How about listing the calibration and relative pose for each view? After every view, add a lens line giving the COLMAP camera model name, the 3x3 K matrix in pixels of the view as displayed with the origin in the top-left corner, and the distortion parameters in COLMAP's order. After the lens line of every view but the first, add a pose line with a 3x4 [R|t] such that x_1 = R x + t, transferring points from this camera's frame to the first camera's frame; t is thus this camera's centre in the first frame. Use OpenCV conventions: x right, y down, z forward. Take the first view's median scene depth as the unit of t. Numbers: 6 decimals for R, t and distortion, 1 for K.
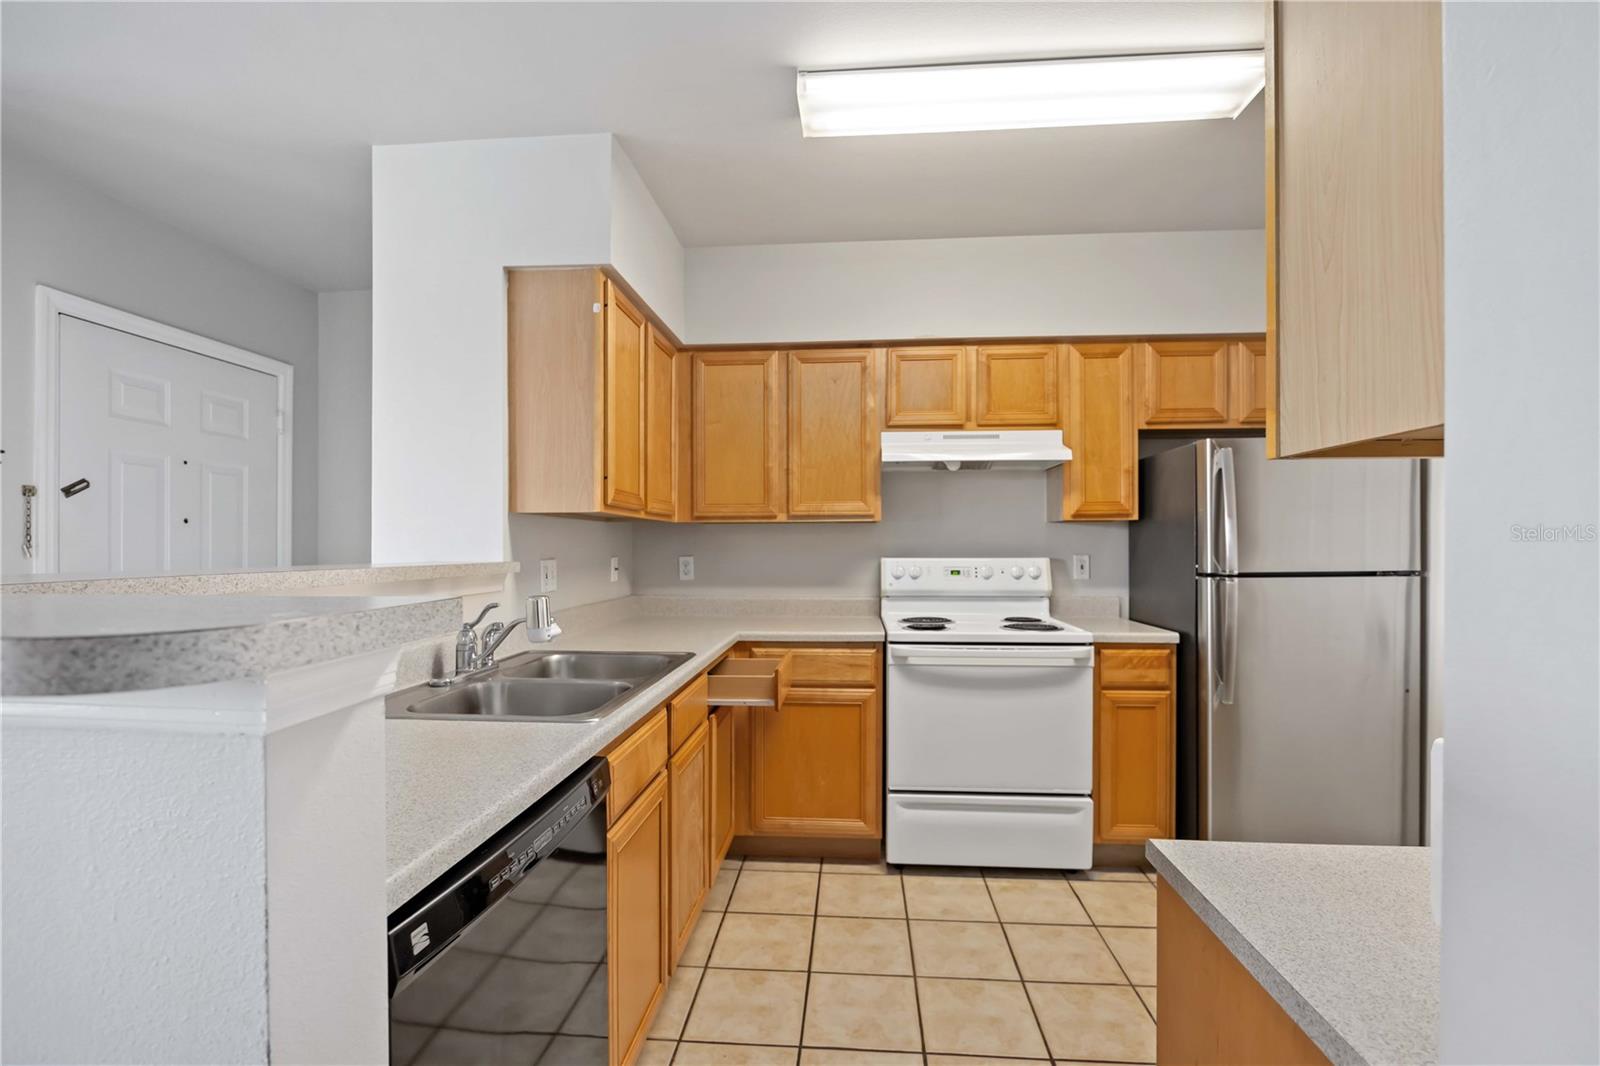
lens RADIAL K [[695.9, 0, 810.6], [0, 695.9, 548.4], [0, 0, 1]] dist [-0.013513, 0.000079]
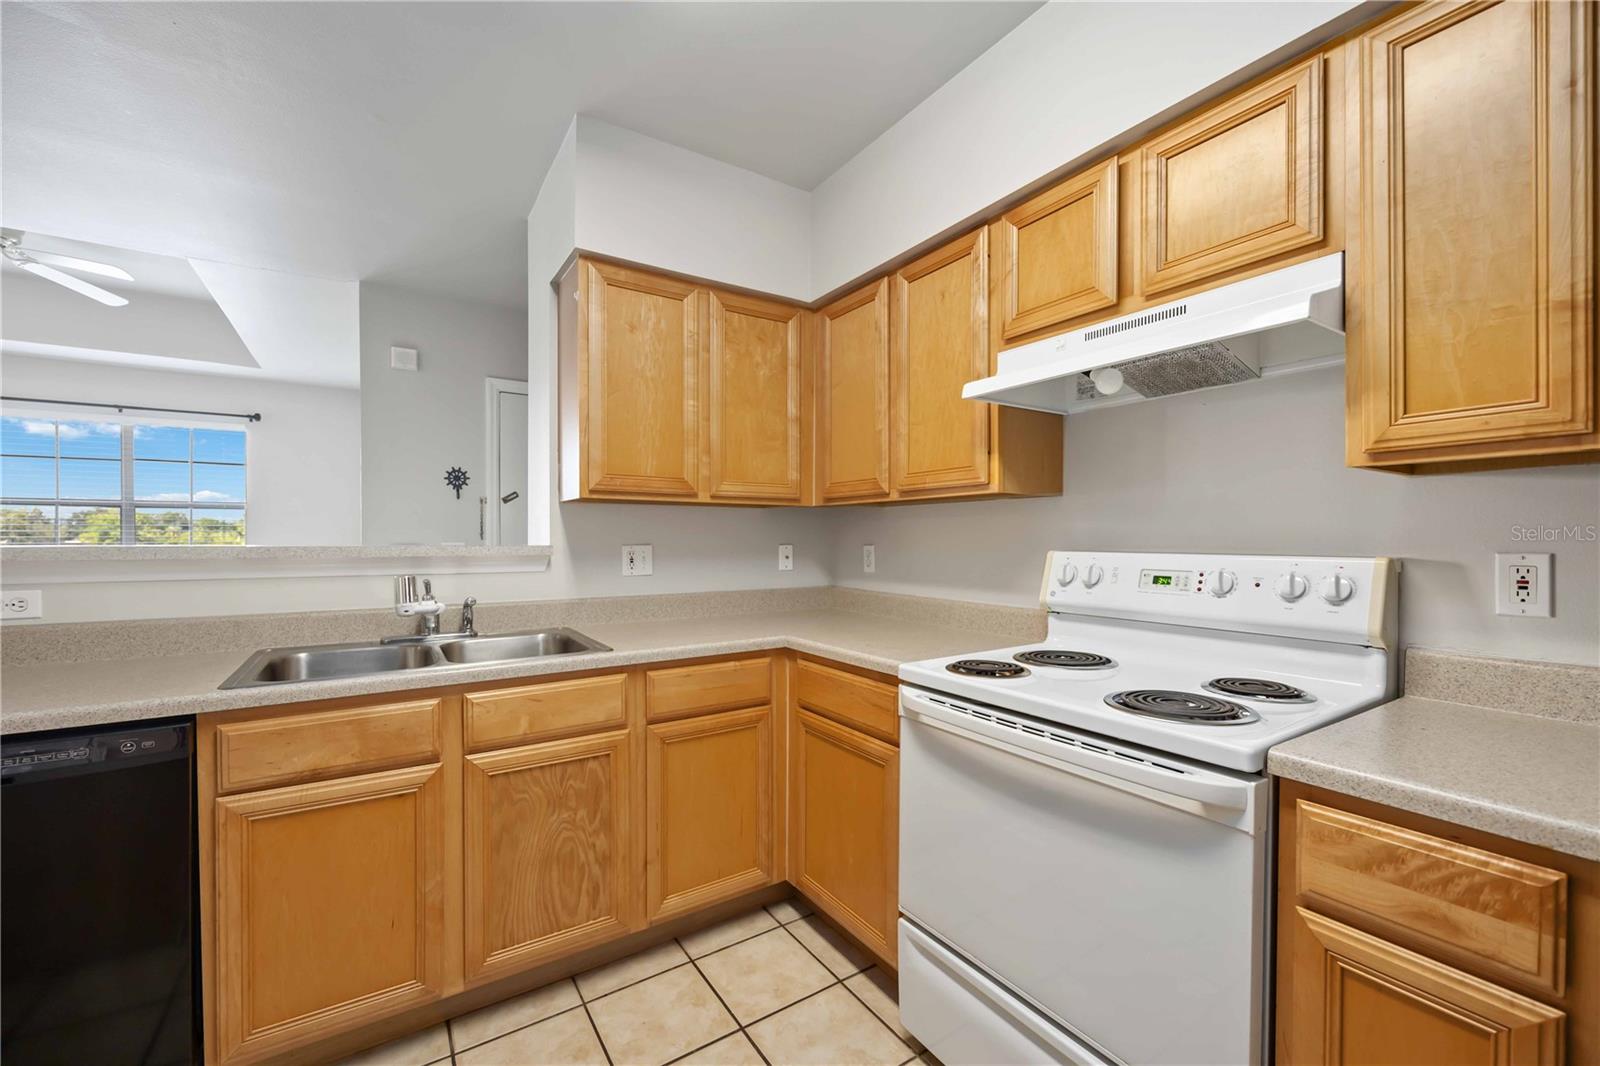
lens RADIAL K [[650.1, 0, 799.4], [0, 650.1, 542.8], [0, 0, 1]] dist [-0.000795, -0.000117]
pose [[0.607047, 0.009248, -0.794612, 0.487441], [-0.005228, 0.999957, 0.007643, 0.003469], [0.794649, -0.000486, 0.607070, 0.516211]]
